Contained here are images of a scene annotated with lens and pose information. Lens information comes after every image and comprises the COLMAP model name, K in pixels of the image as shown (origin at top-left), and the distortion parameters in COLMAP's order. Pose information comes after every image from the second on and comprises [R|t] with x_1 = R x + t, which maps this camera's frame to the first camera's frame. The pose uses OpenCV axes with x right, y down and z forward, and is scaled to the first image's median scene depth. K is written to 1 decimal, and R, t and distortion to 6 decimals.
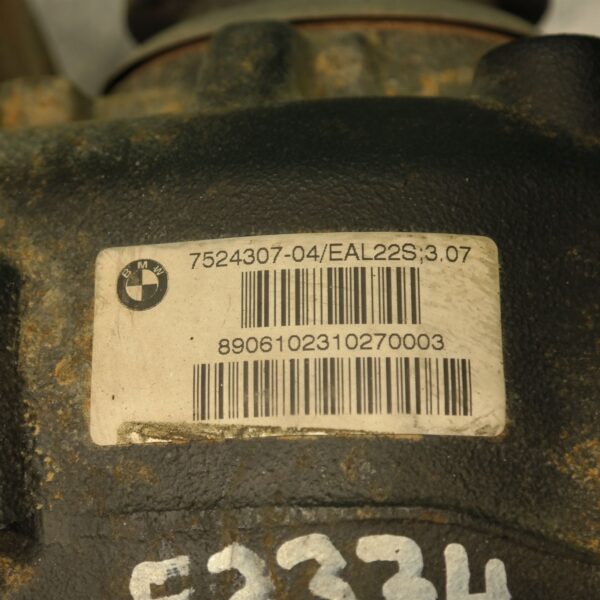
lens RADIAL K [[1605.2, 0, 300.3], [0, 1605.2, 299.0], [0, 0, 1]] dist [0.053410, 0.000000]
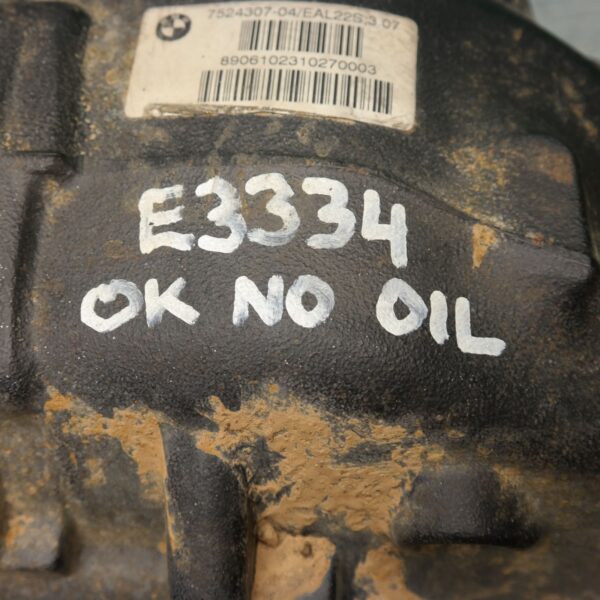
lens RADIAL K [[1031.4, 0, 299.9], [0, 1031.4, 301.2], [0, 0, 1]] dist [-0.031288, 0.000000]
pose [[0.994081, 0.107028, 0.018632, 0.025981], [-0.102425, 0.980512, -0.167644, 0.394734], [-0.036212, 0.164743, 0.985672, 0.119474]]
